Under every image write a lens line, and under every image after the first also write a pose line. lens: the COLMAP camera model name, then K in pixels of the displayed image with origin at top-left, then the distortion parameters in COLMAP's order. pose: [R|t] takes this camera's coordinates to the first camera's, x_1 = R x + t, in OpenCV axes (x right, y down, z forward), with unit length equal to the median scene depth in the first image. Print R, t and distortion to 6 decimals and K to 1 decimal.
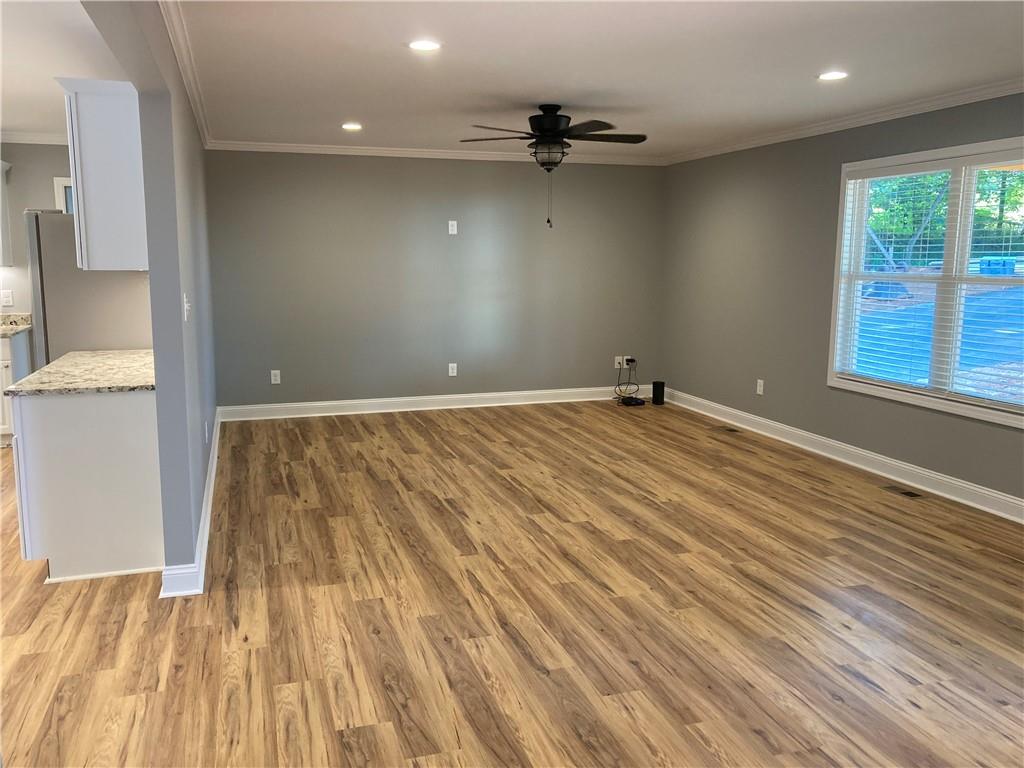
lens RADIAL K [[832.7, 0, 512.9], [0, 832.7, 383.2], [0, 0, 1]] dist [0.012214, -0.008243]
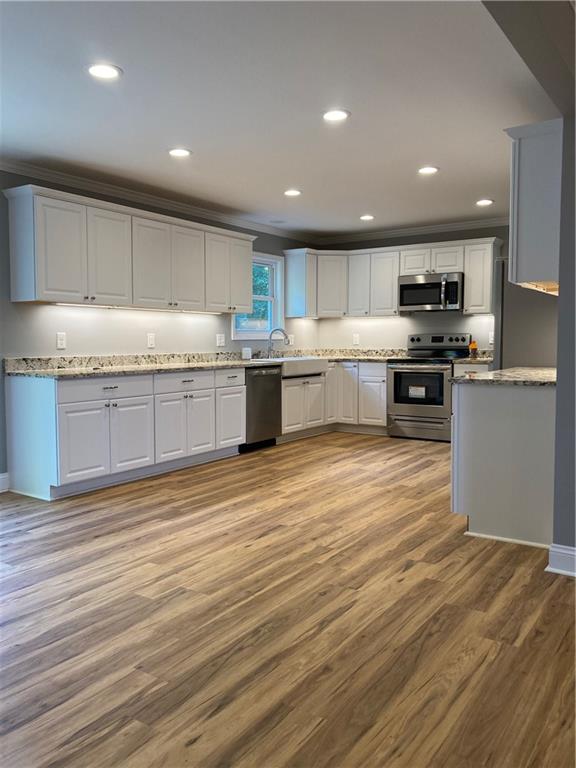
lens RADIAL K [[624.5, 0, 287.4], [0, 624.5, 381.0], [0, 0, 1]] dist [0.012214, -0.008243]
pose [[0.614124, 0.048694, -0.787706, 0.013142], [-0.113599, 0.993155, -0.027172, 0.075633], [0.780991, 0.106169, 0.615452, 0.212817]]
